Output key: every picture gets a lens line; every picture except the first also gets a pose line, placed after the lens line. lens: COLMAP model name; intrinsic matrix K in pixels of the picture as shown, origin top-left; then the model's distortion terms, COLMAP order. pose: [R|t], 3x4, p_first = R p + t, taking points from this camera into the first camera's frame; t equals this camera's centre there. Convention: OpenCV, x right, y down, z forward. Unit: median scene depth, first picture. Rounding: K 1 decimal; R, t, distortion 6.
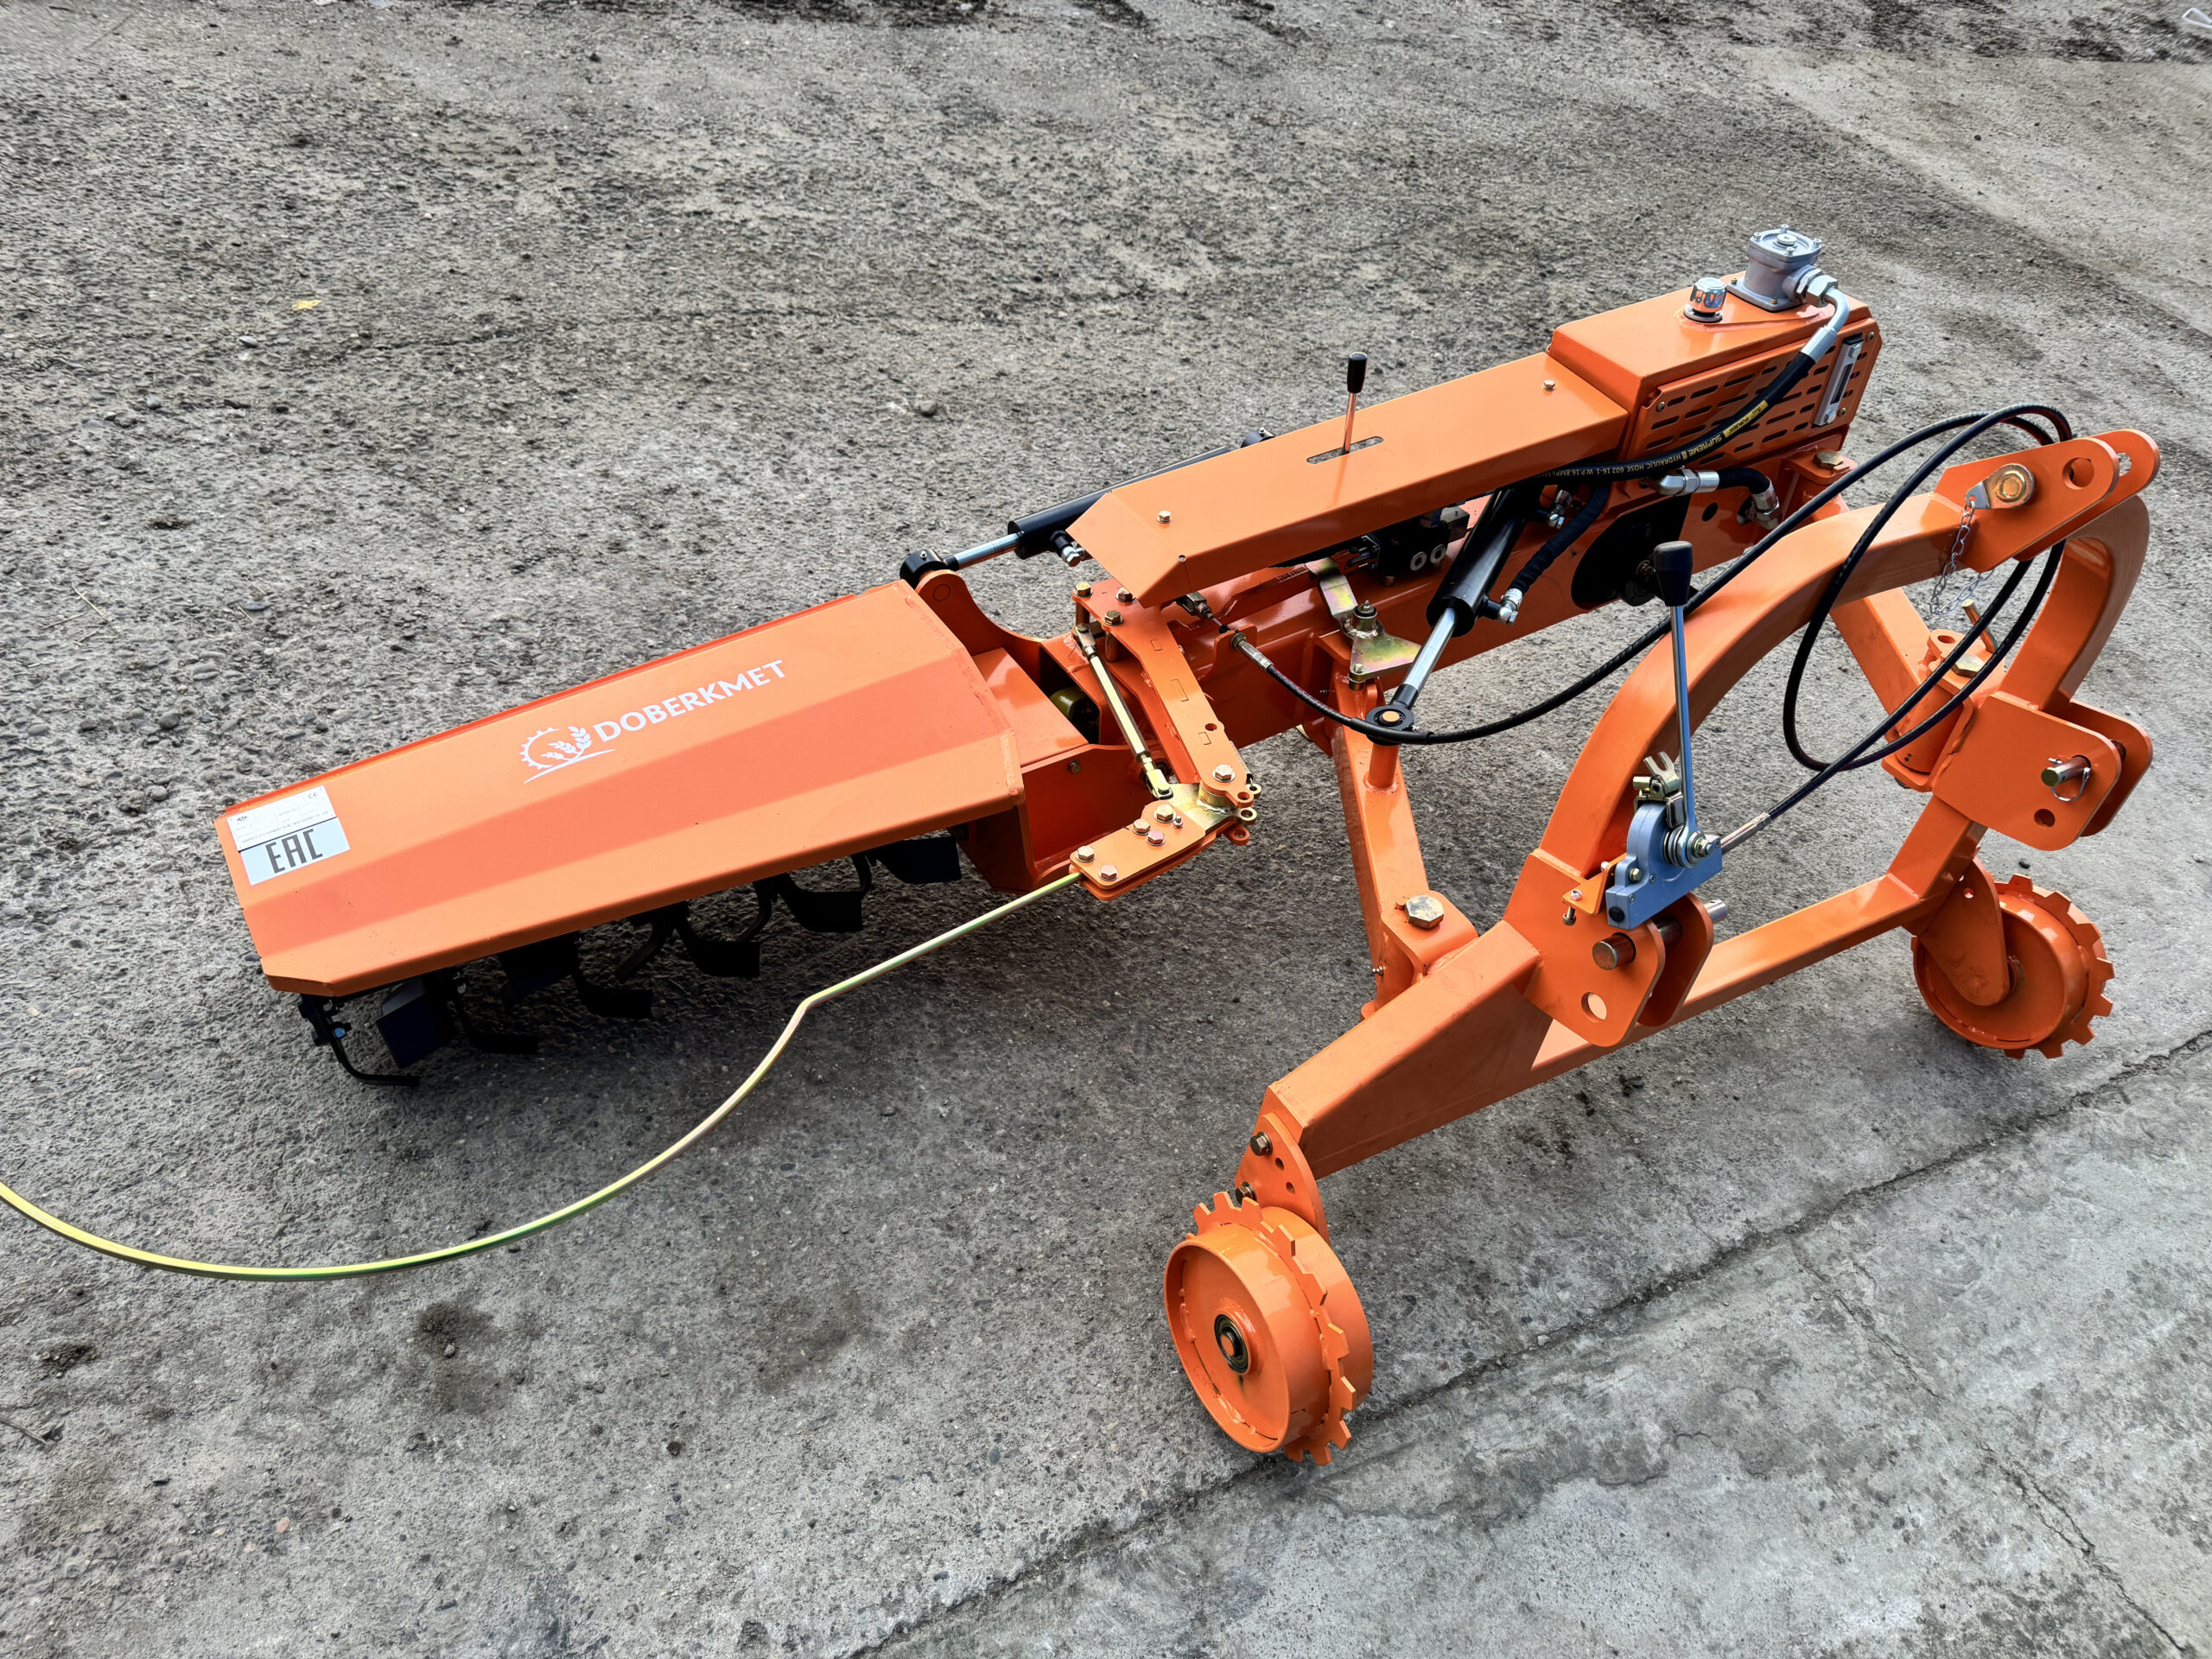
lens RADIAL K [[1559.4, 0, 1088.6], [0, 1559.4, 845.5], [0, 0, 1]] dist [0.031216, -0.035031]
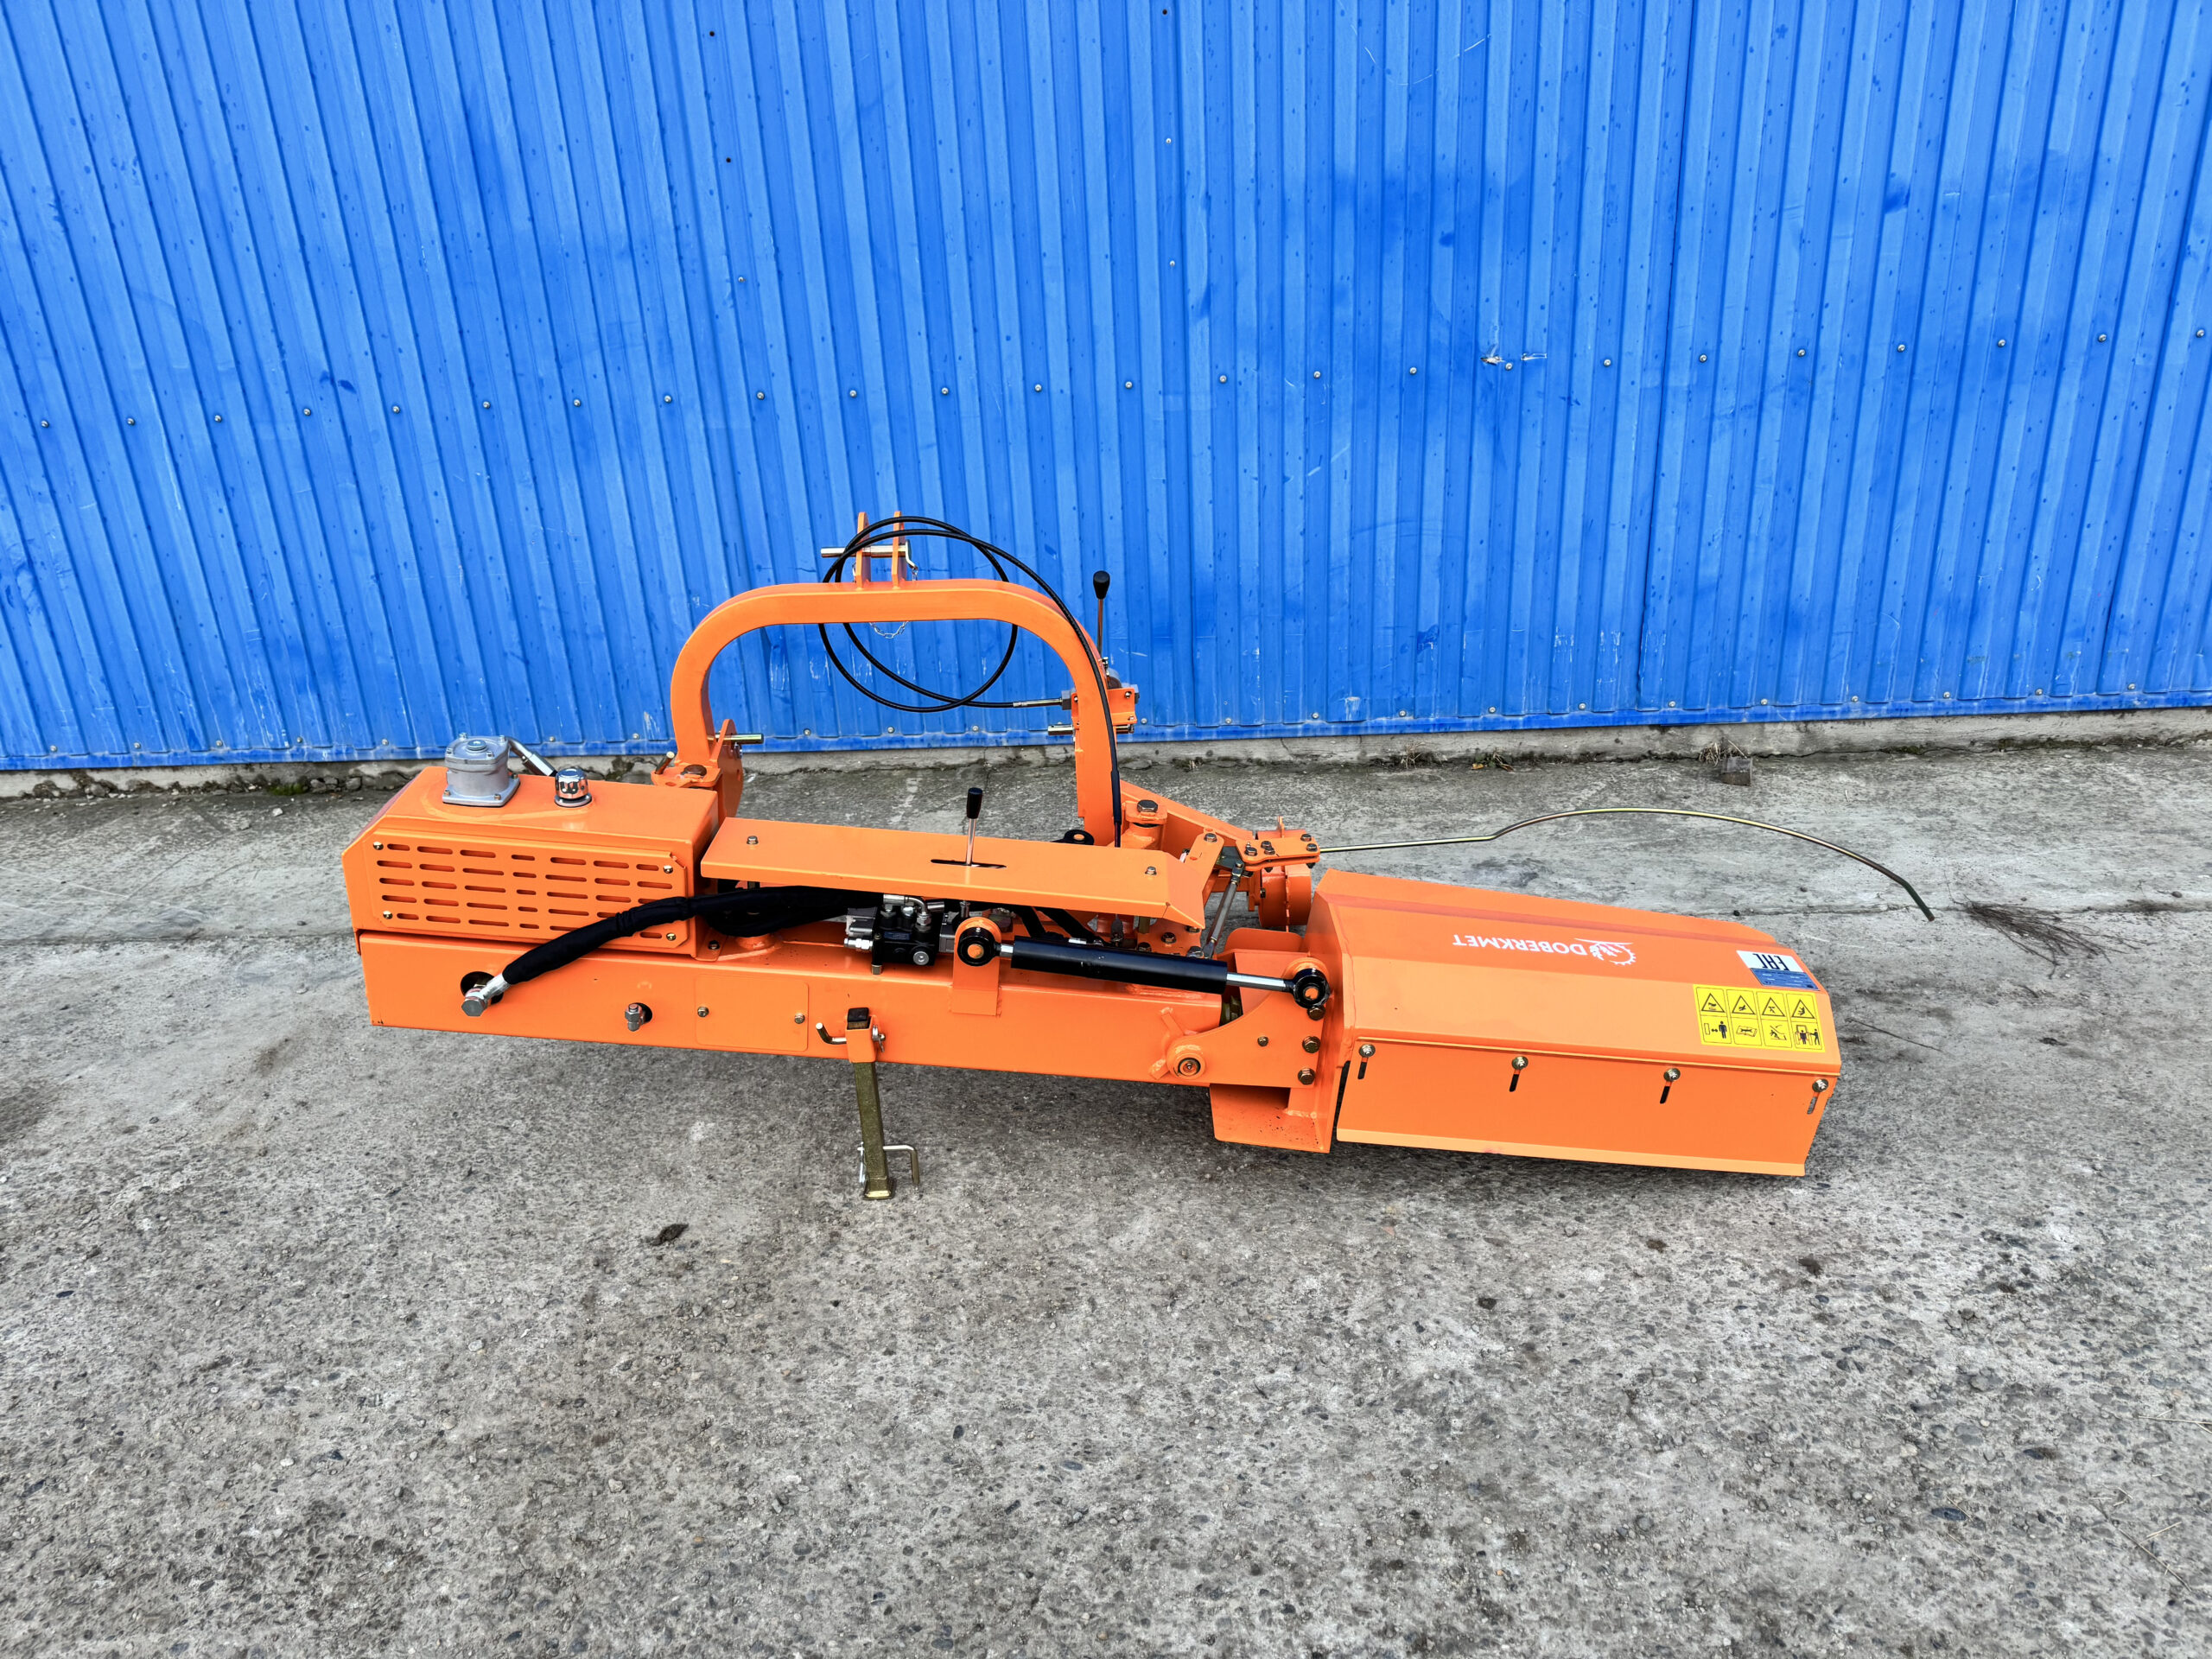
lens RADIAL K [[1559.4, 0, 1115.7], [0, 1559.4, 832.6], [0, 0, 1]] dist [0.031216, -0.035031]
pose [[-0.856313, -0.326248, 0.400362, -0.437443], [0.268698, 0.380594, 0.884844, -1.392747], [-0.441054, 0.865280, -0.238246, 1.298284]]
